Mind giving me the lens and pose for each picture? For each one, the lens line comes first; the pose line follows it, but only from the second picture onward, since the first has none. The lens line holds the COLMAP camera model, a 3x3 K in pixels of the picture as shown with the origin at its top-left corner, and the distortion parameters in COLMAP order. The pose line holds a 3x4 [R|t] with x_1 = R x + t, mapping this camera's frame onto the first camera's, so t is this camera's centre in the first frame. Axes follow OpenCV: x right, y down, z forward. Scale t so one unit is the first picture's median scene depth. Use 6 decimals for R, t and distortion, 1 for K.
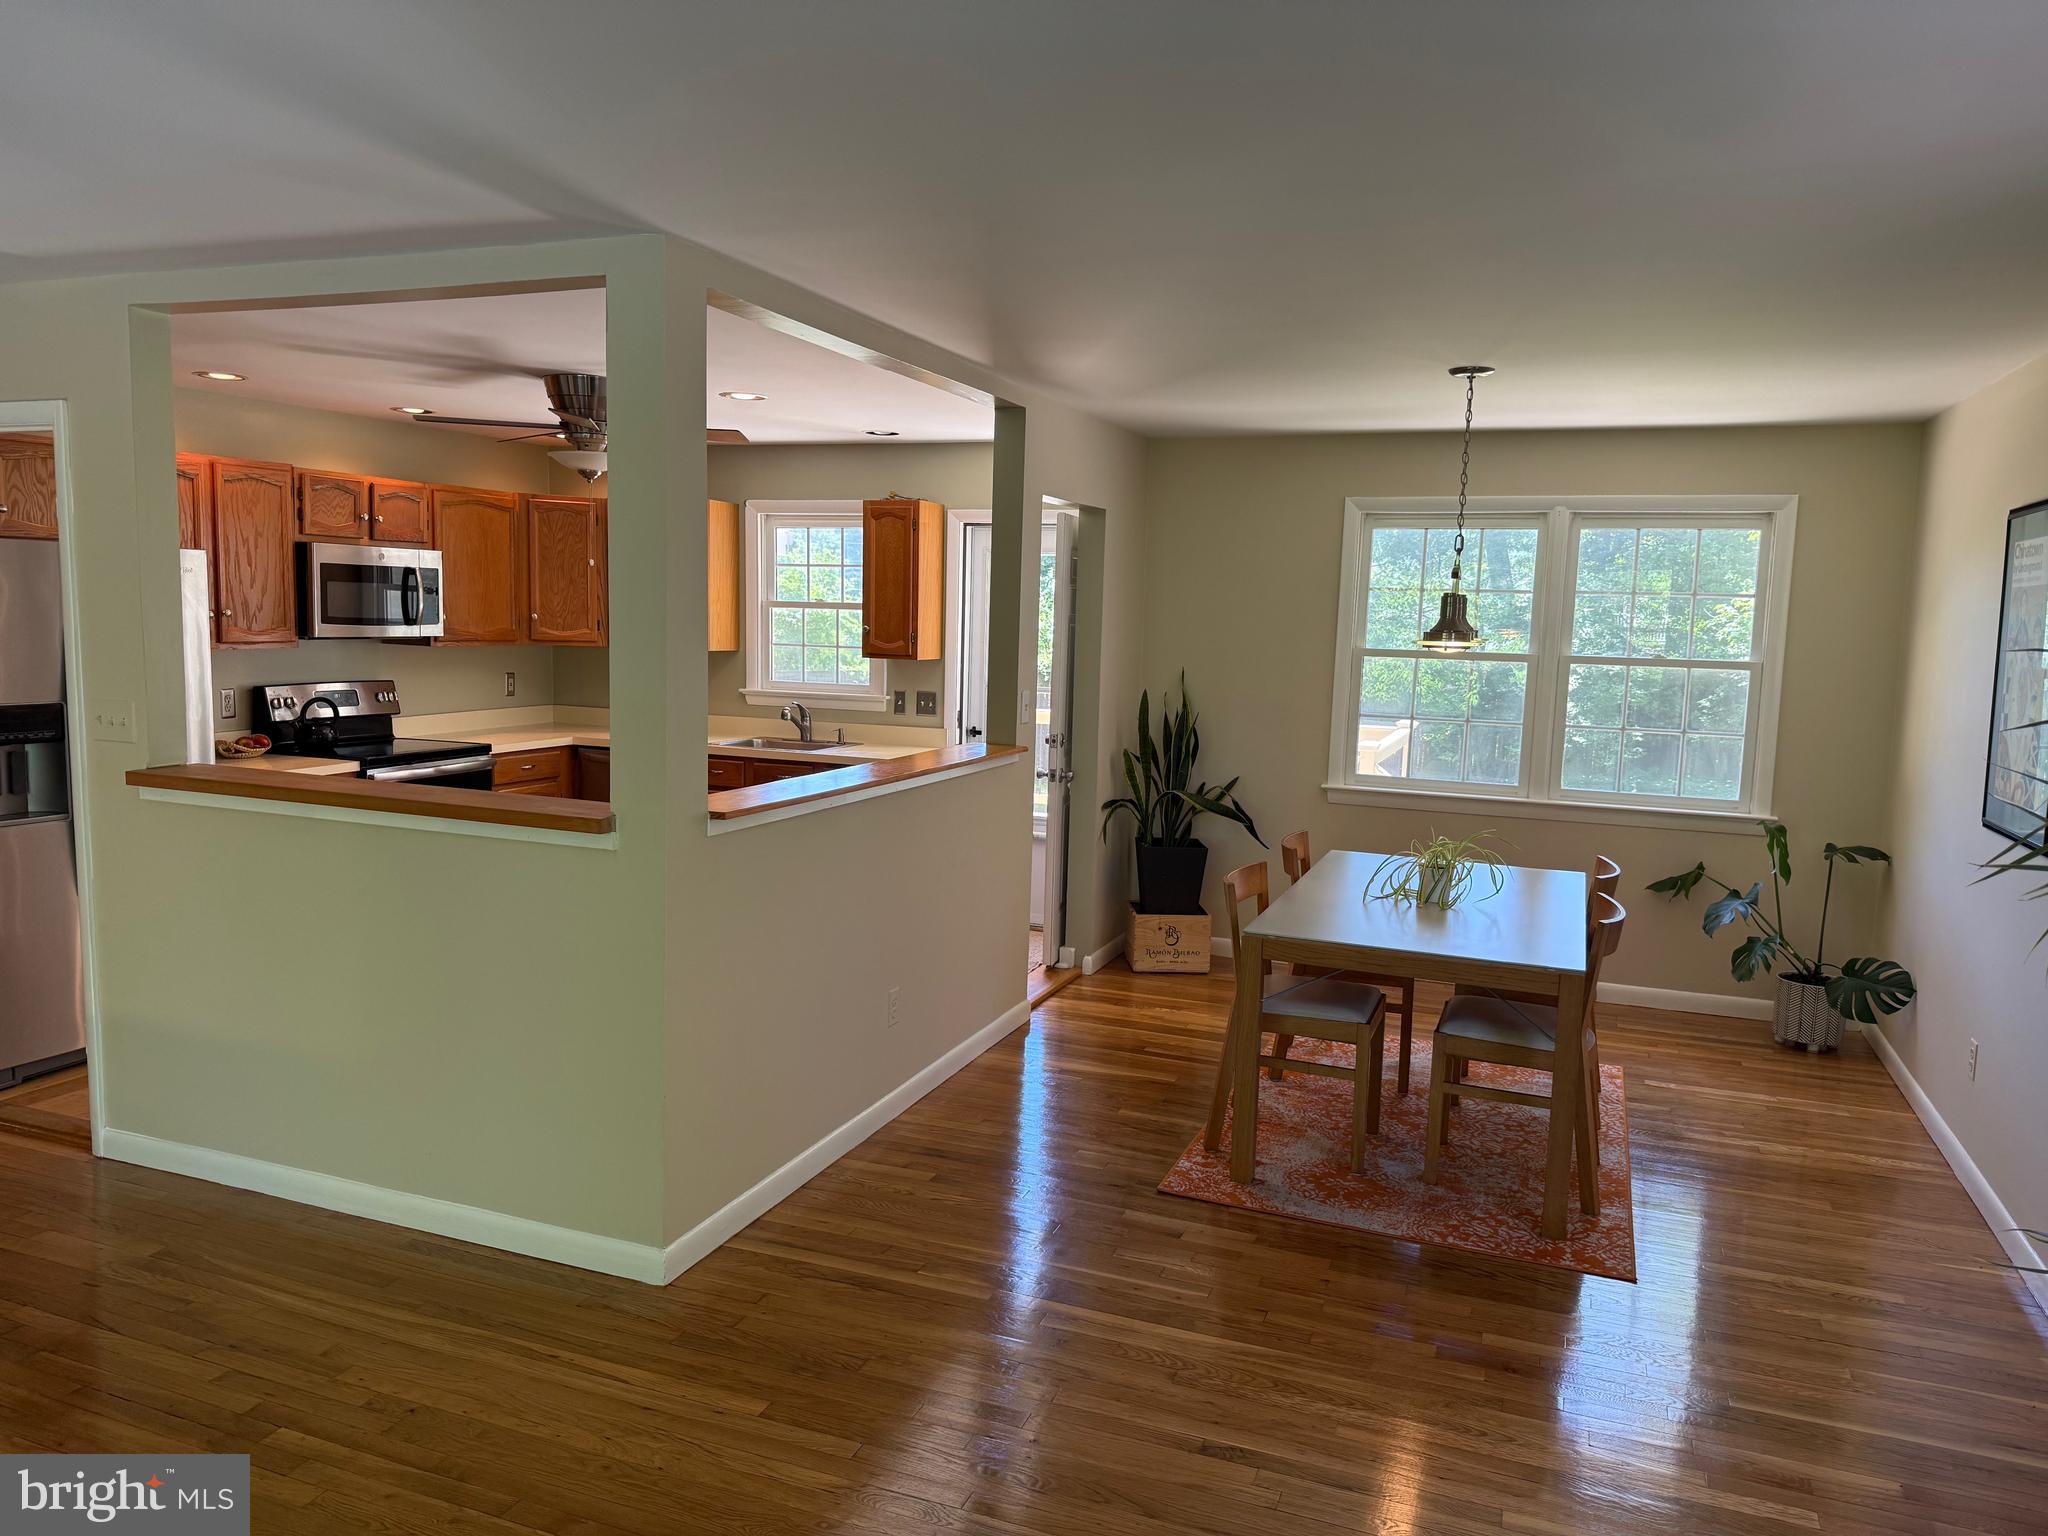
lens RADIAL K [[1439.7, 0, 994.2], [0, 1439.7, 767.1], [0, 0, 1]] dist [0.059008, -0.100628]
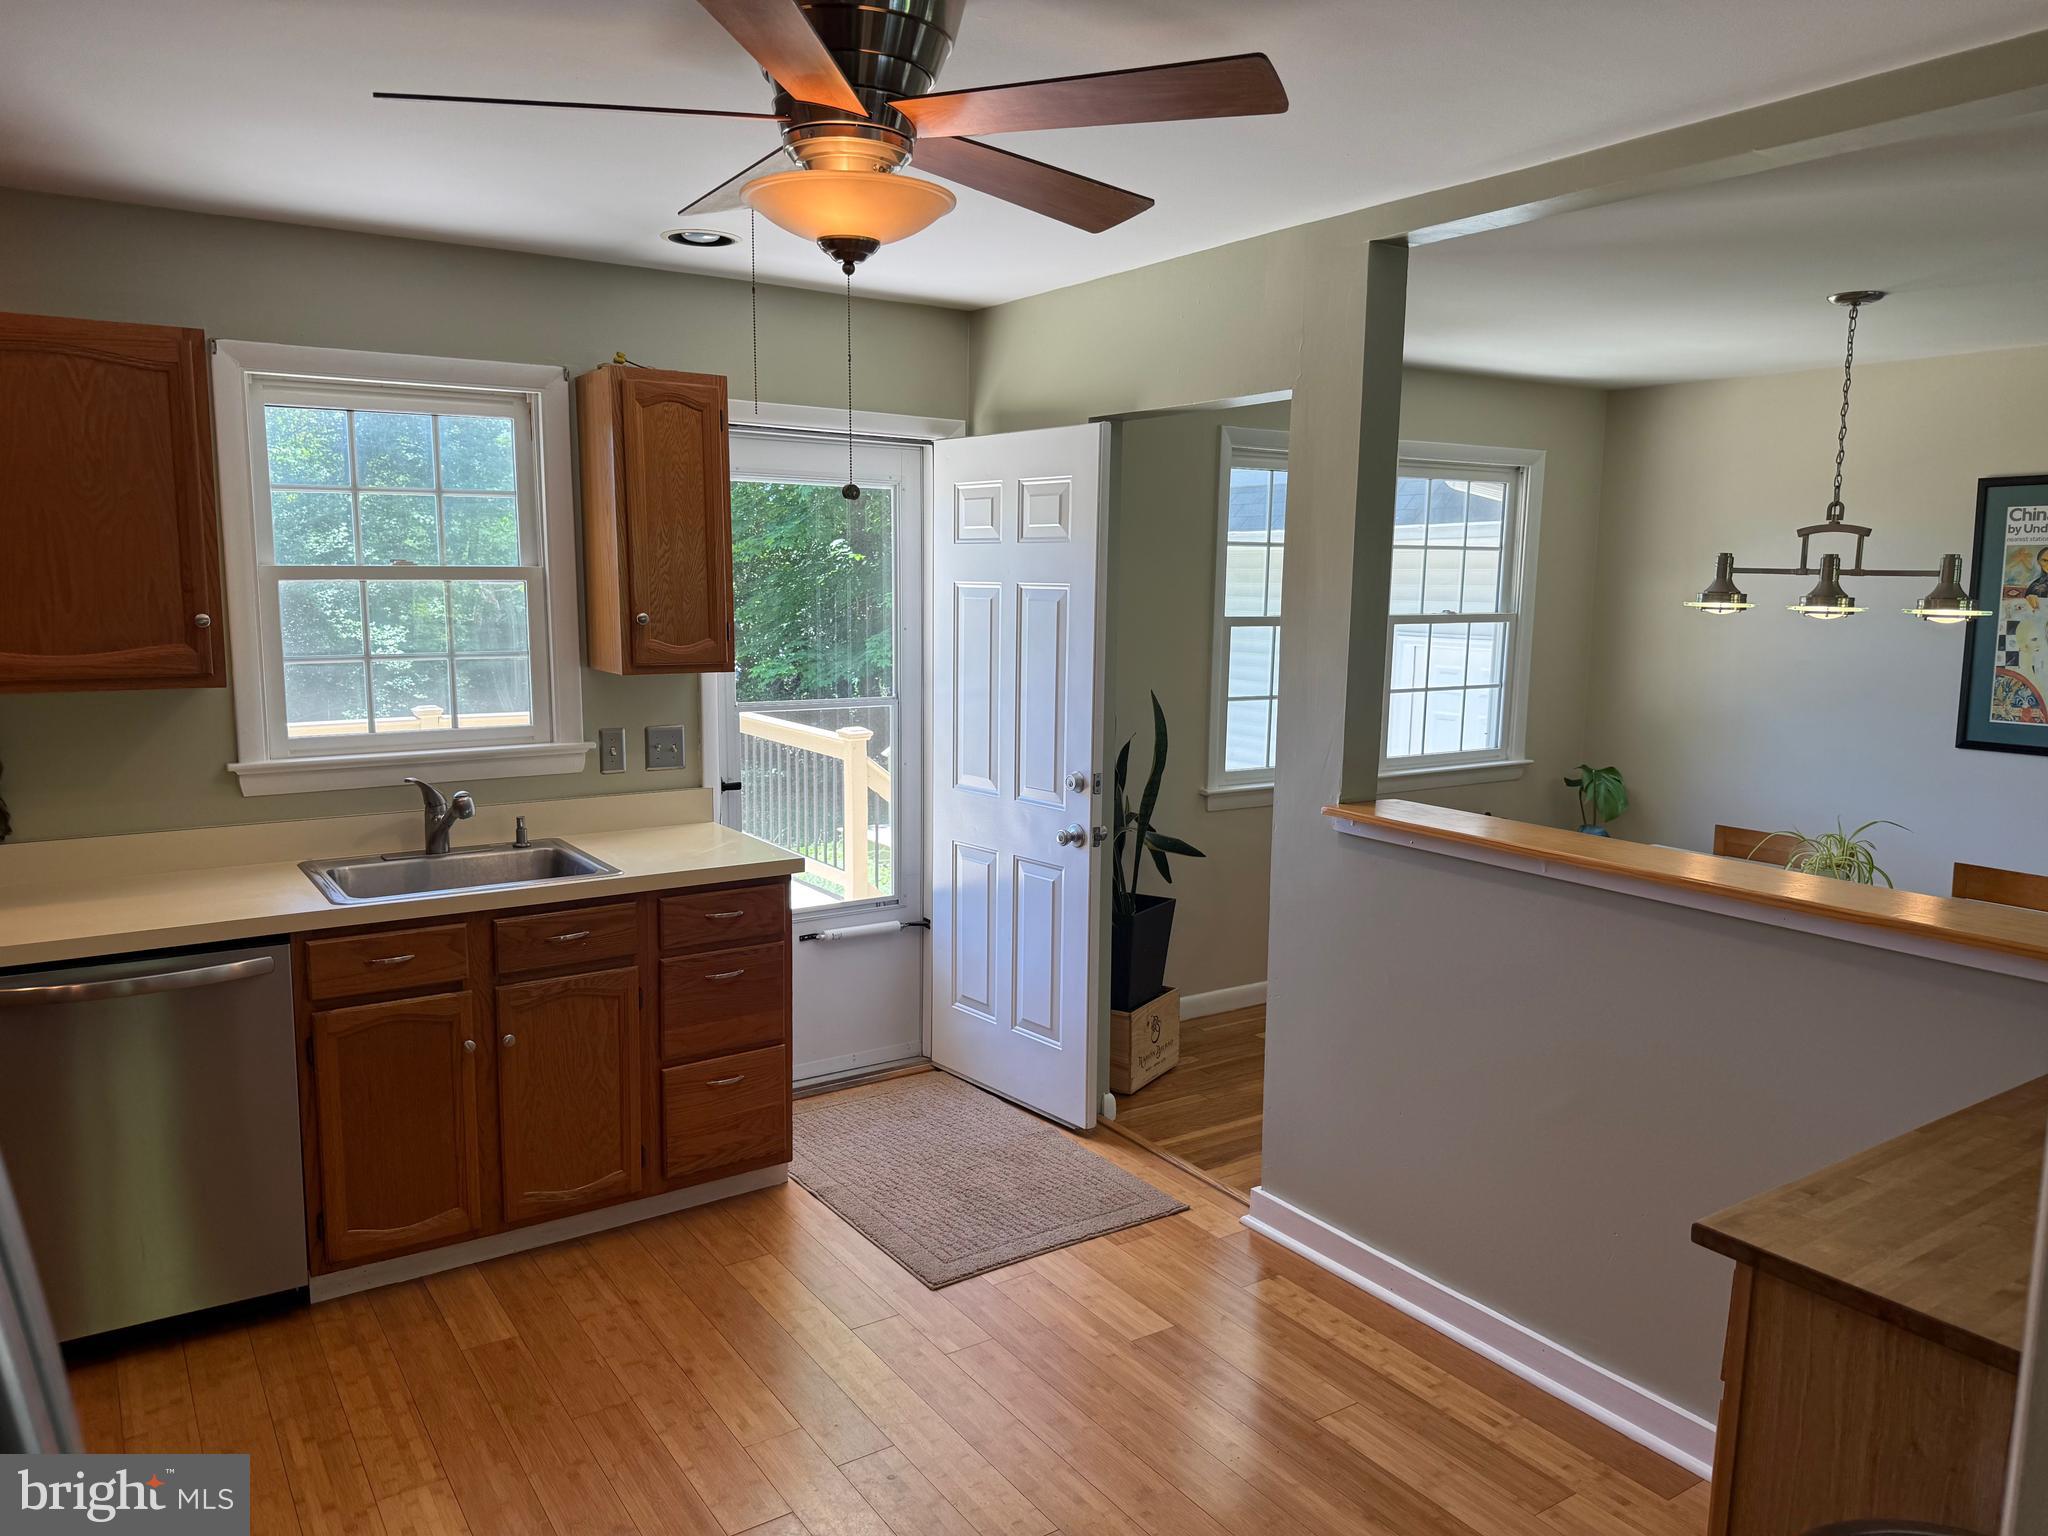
lens RADIAL K [[1486.9, 0, 1066.0], [0, 1486.9, 773.3], [0, 0, 1]] dist [0.059515, -0.134255]
pose [[0.541050, -0.131269, 0.830683, -0.481632], [0.098018, 0.990854, 0.092738, -0.078904], [-0.835259, 0.031246, 0.548968, 0.605038]]
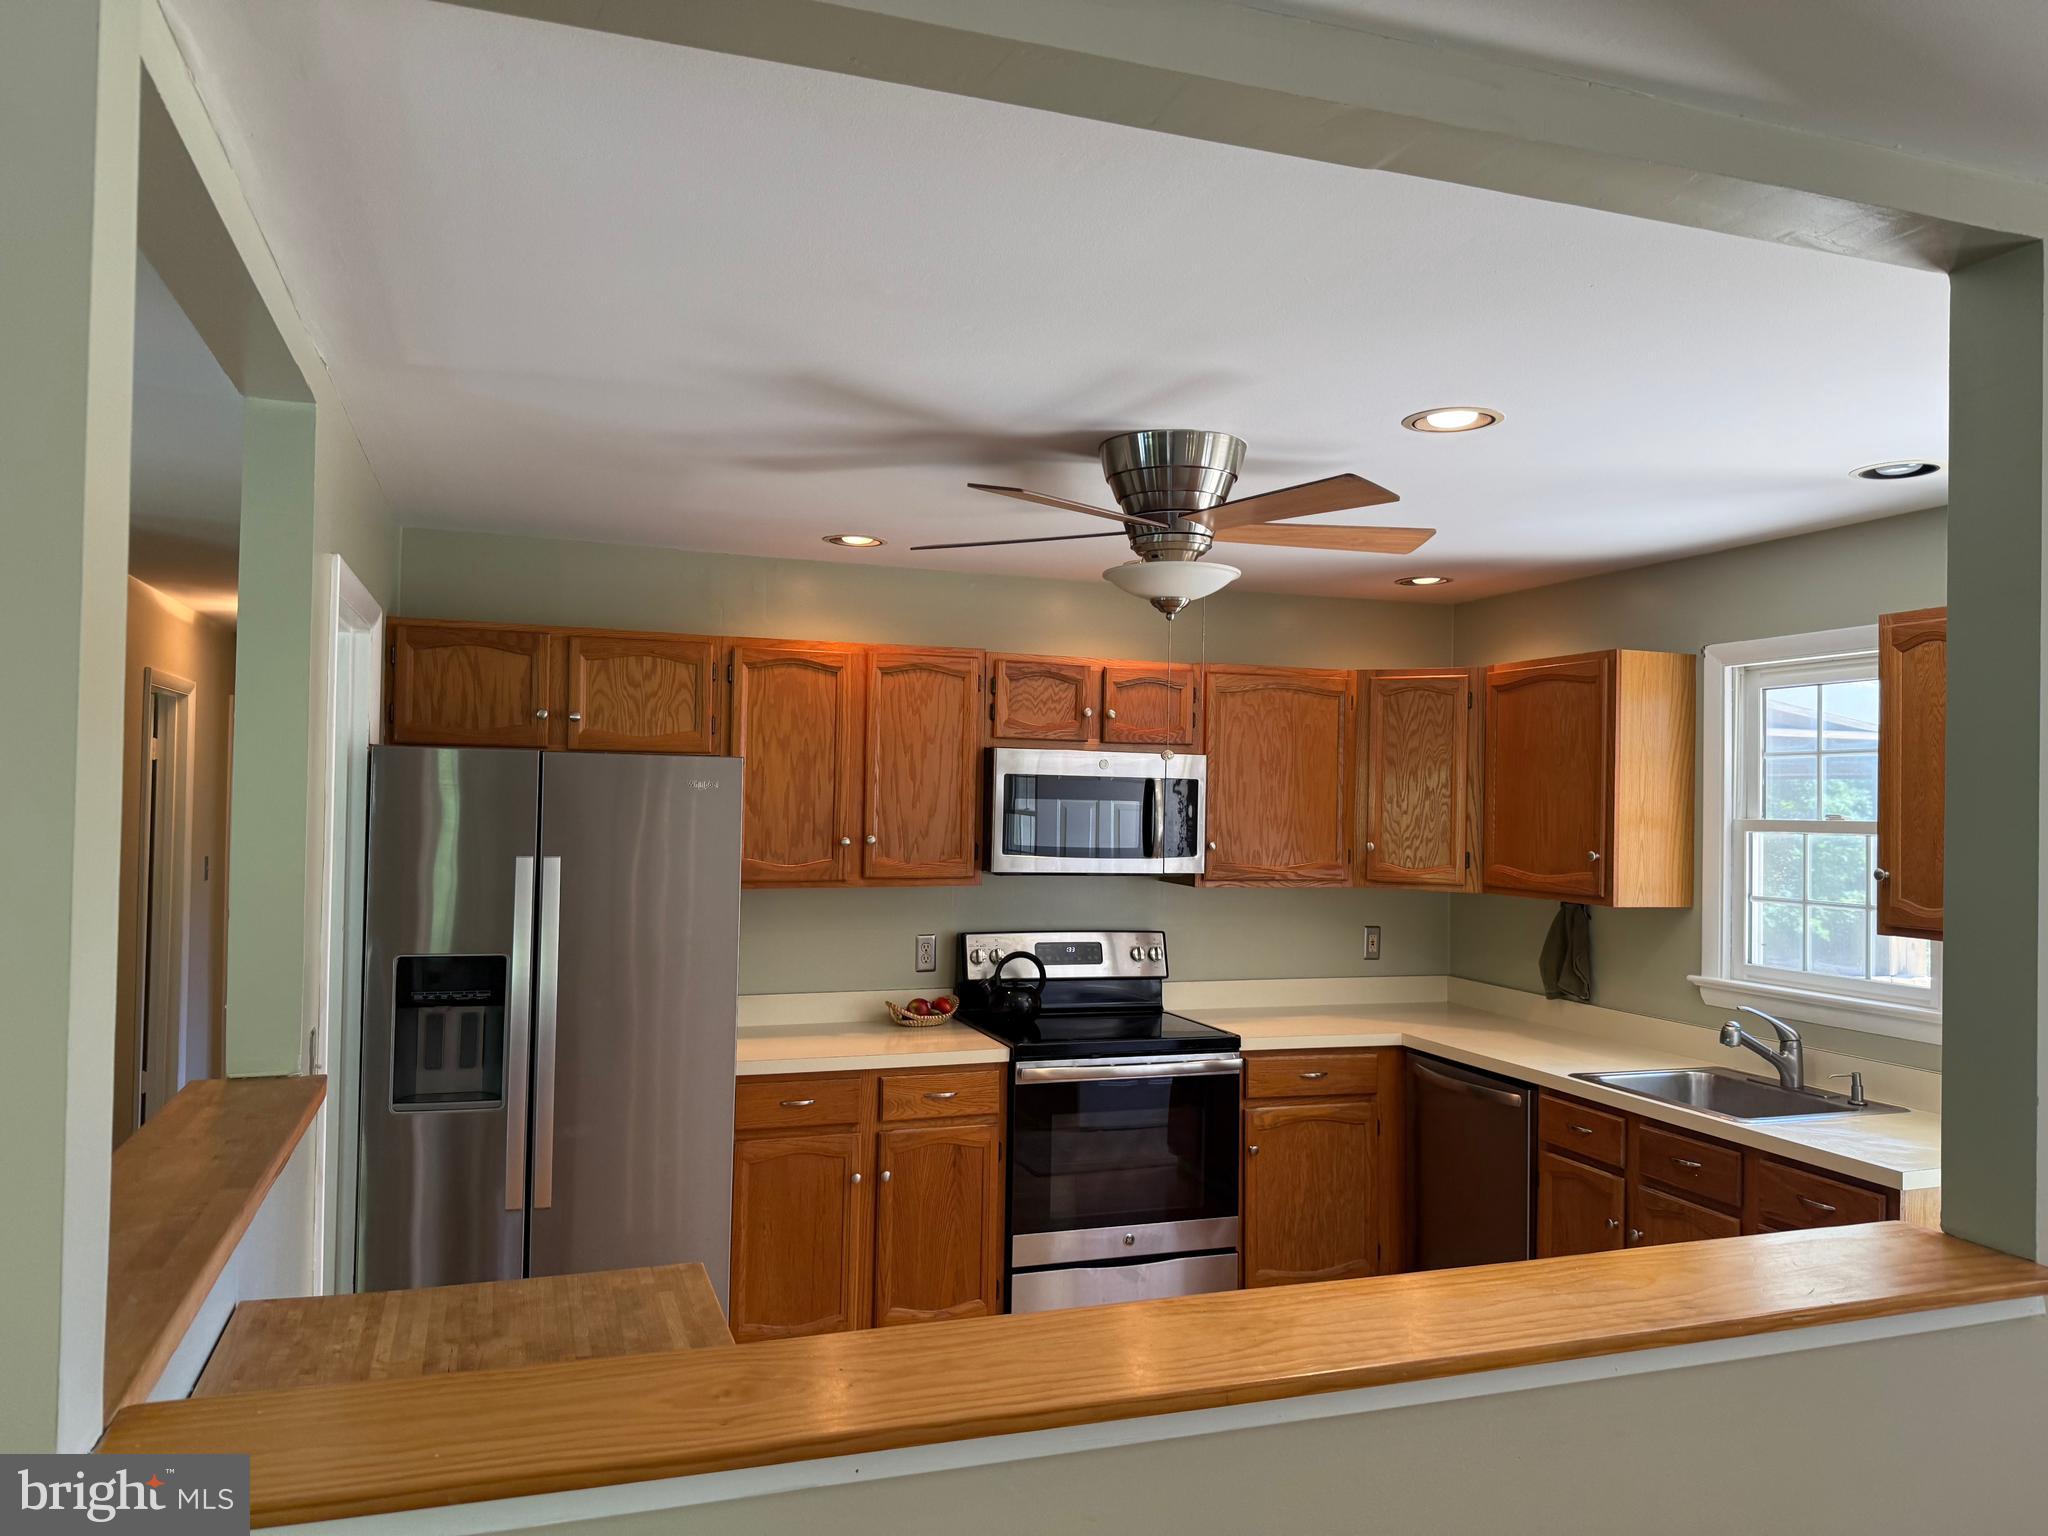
lens RADIAL K [[1439.7, 0, 994.2], [0, 1439.7, 767.1], [0, 0, 1]] dist [0.059008, -0.100628]
pose [[0.650465, -0.035966, -0.758684, 0.091654], [-0.083862, 0.989370, -0.118802, -0.051066], [0.754892, 0.140902, 0.640535, 0.479342]]
